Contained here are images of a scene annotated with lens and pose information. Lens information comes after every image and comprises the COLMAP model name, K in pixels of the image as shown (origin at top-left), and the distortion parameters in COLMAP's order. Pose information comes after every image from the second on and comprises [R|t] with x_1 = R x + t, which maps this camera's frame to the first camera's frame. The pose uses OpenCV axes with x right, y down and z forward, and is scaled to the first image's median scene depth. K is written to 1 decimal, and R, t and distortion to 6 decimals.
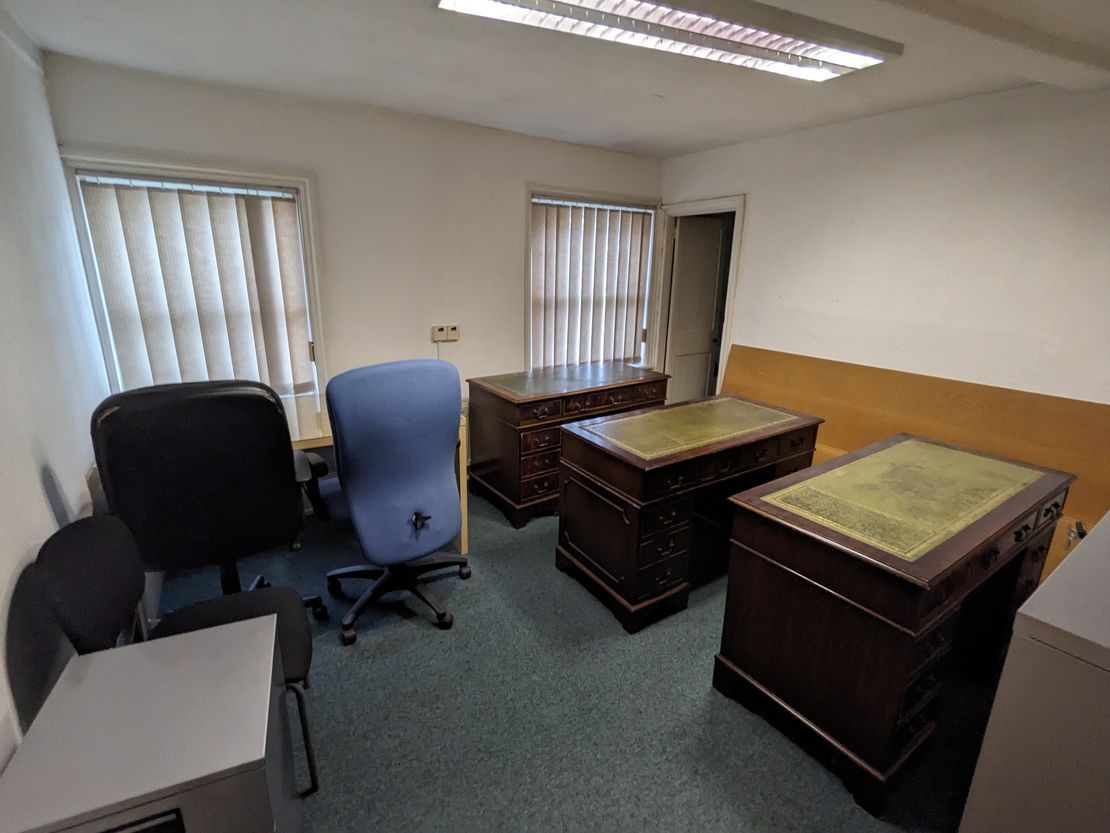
lens RADIAL K [[527.4, 0, 555.0], [0, 527.4, 416.5], [0, 0, 1]] dist [0.000340, -0.000378]
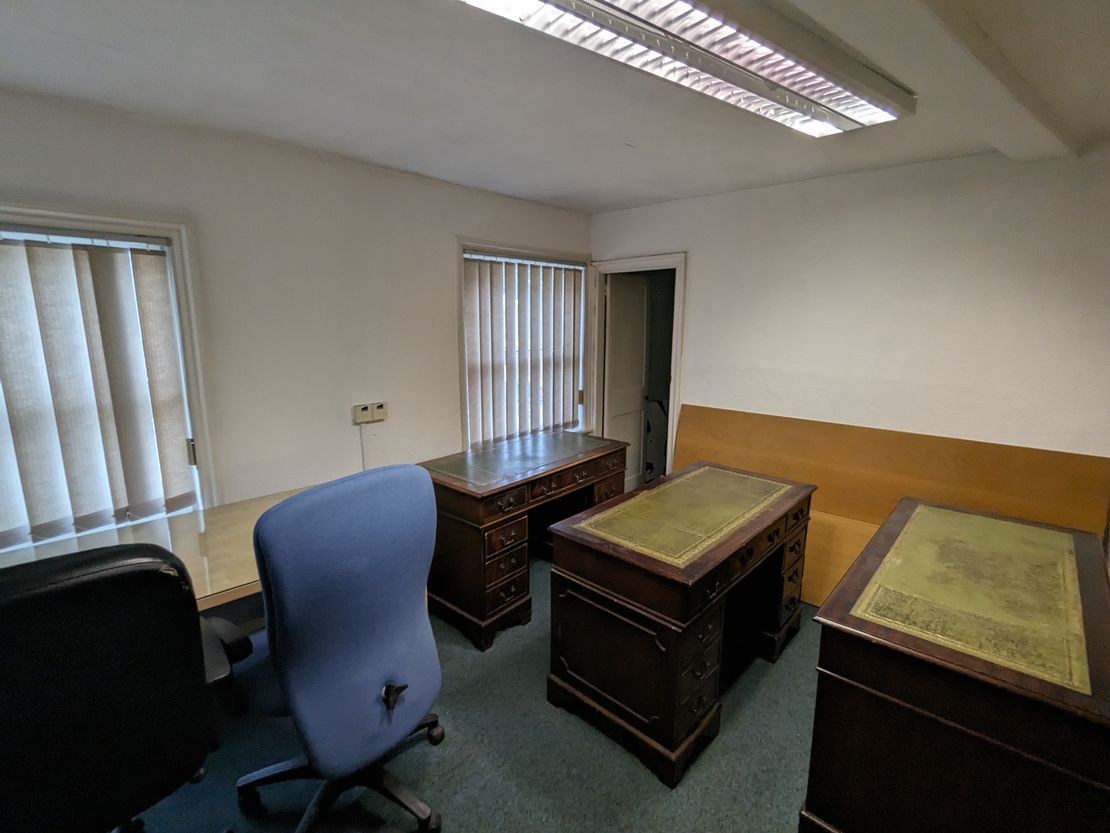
lens RADIAL K [[527.4, 0, 555.0], [0, 527.4, 416.5], [0, 0, 1]] dist [0.000340, -0.000378]
pose [[0.971364, -0.060680, 0.229716, -0.131090], [0.081375, 0.993329, -0.081708, -0.069231], [-0.223226, 0.098061, 0.969822, 0.162430]]
